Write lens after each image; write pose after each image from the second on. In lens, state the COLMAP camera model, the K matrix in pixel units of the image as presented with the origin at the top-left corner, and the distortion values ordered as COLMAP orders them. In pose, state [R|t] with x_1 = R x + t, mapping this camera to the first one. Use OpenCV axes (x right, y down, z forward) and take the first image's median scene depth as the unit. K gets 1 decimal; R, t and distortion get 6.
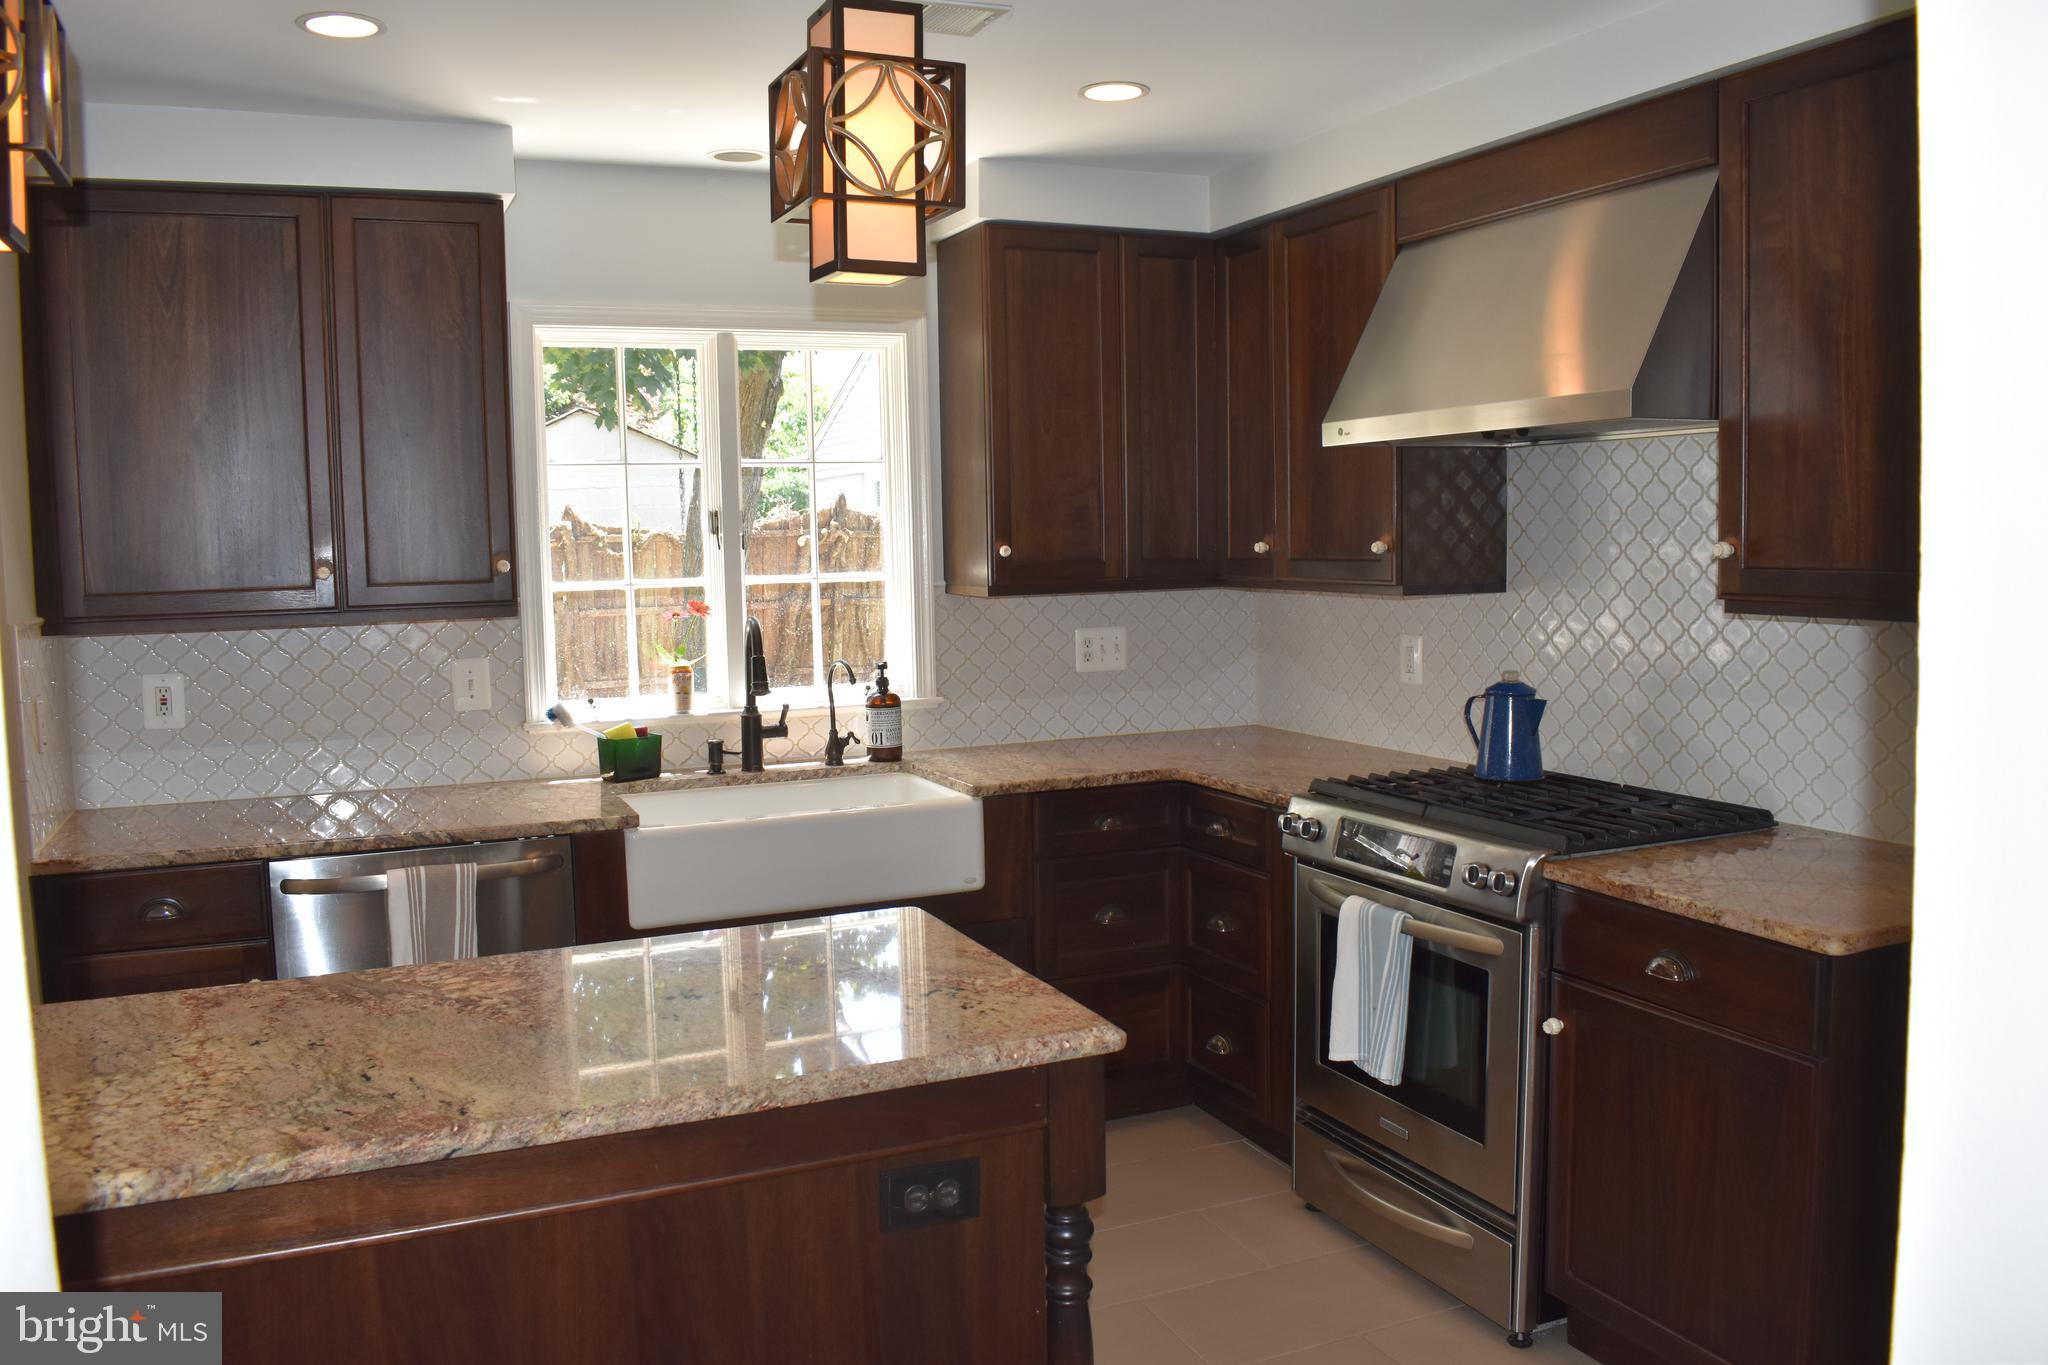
lens RADIAL K [[1608.0, 0, 1024.0], [0, 1608.0, 682.5], [0, 0, 1]] dist [-0.085212, -0.005793]
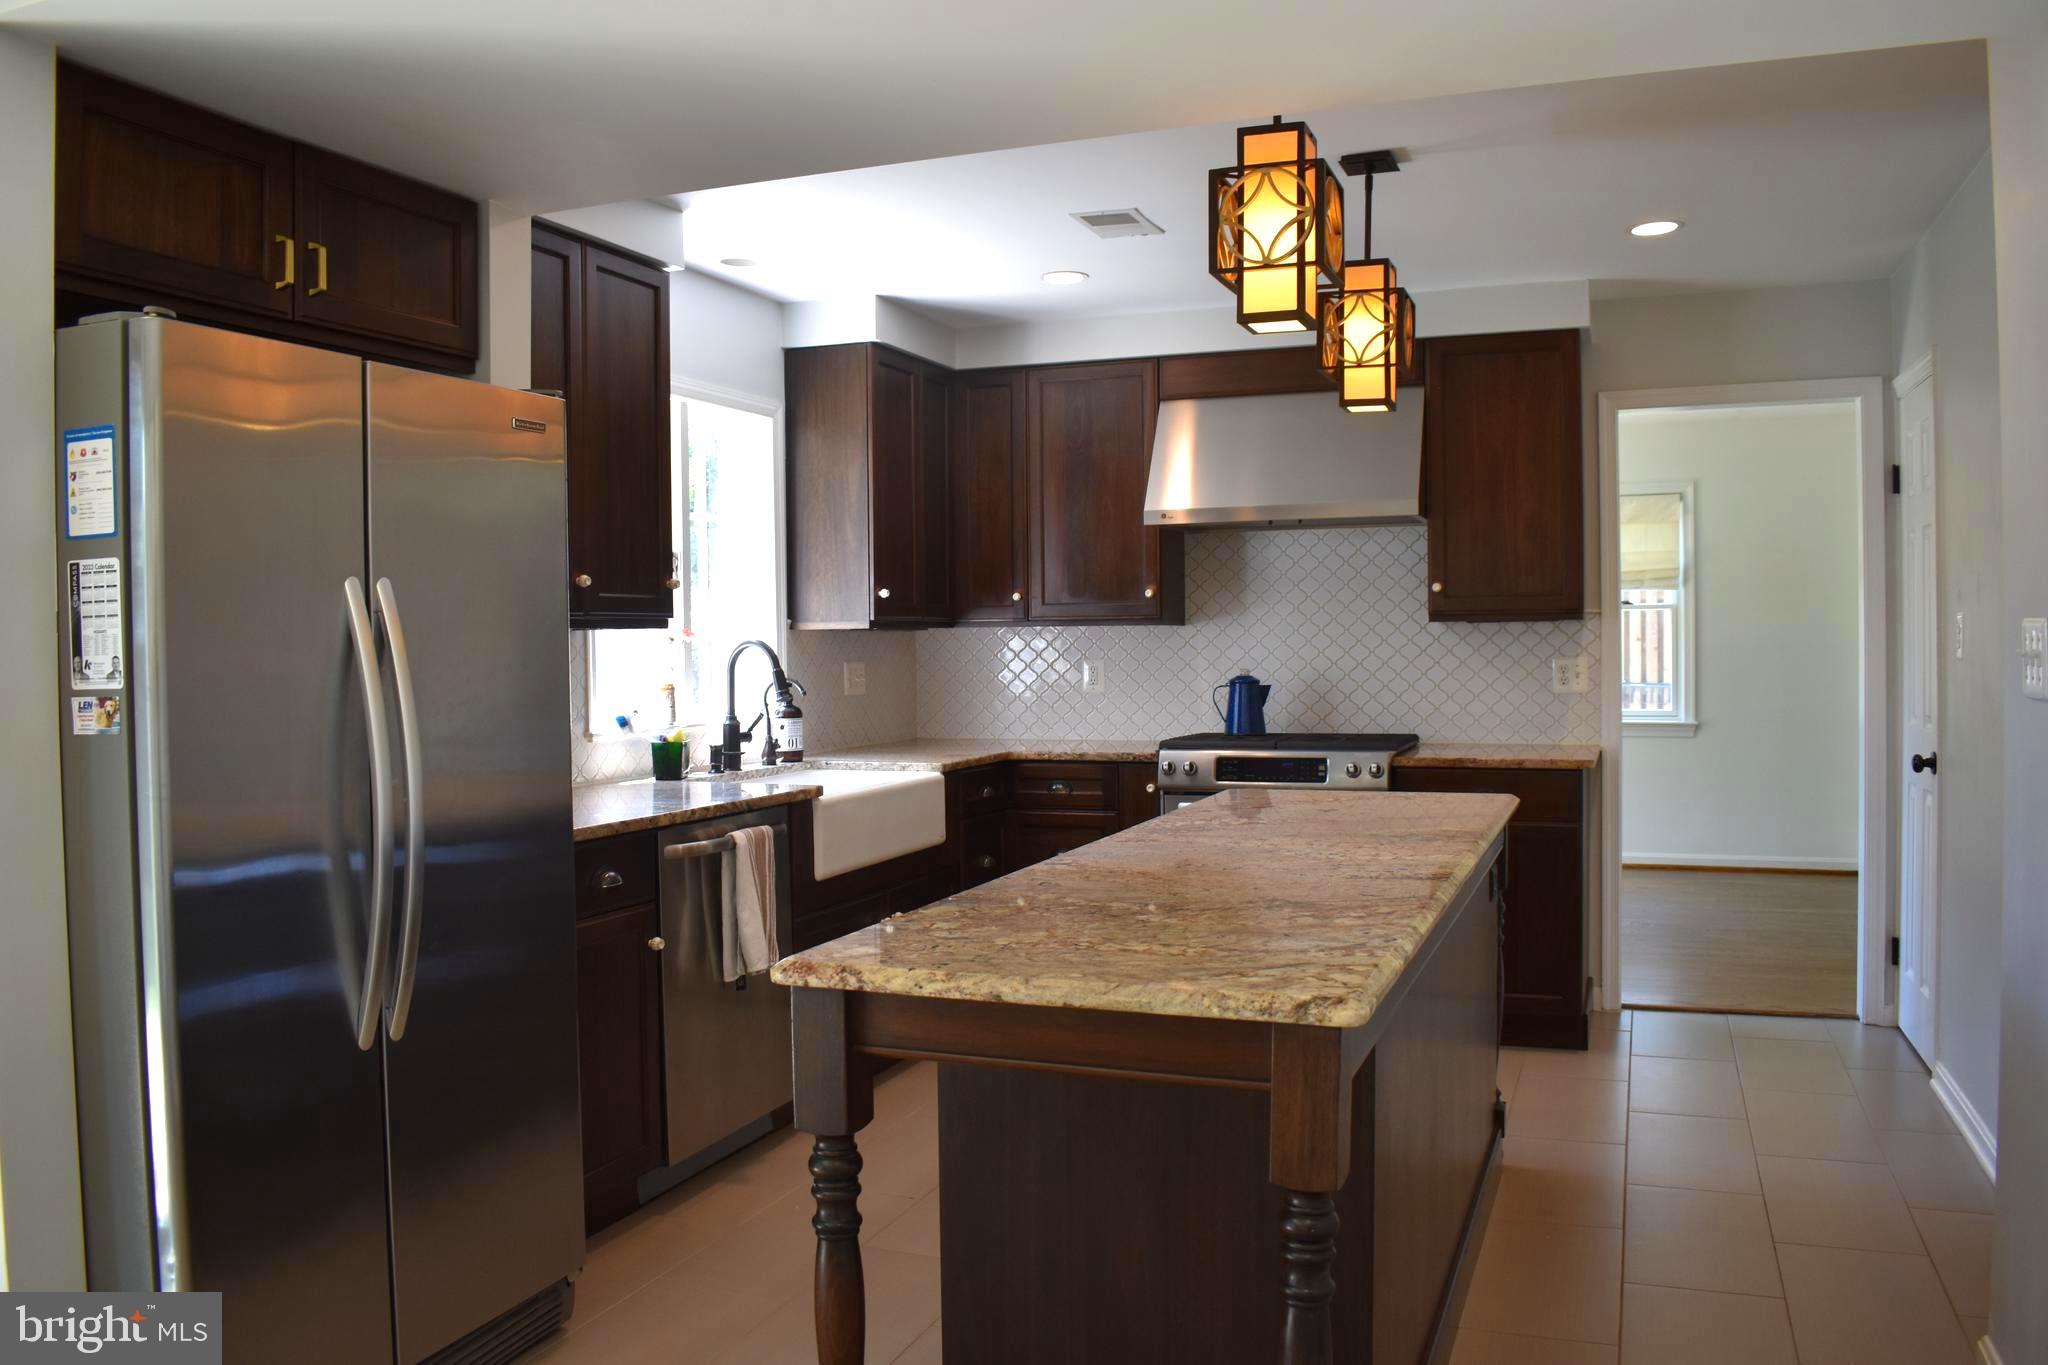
lens RADIAL K [[1583.6, 0, 1024.0], [0, 1583.6, 682.5], [0, 0, 1]] dist [-0.001043, -0.000222]
pose [[0.710750, -0.006880, 0.703411, -0.958347], [0.065801, 0.996218, -0.056743, 0.080897], [-0.700361, 0.086616, 0.708514, 0.019647]]
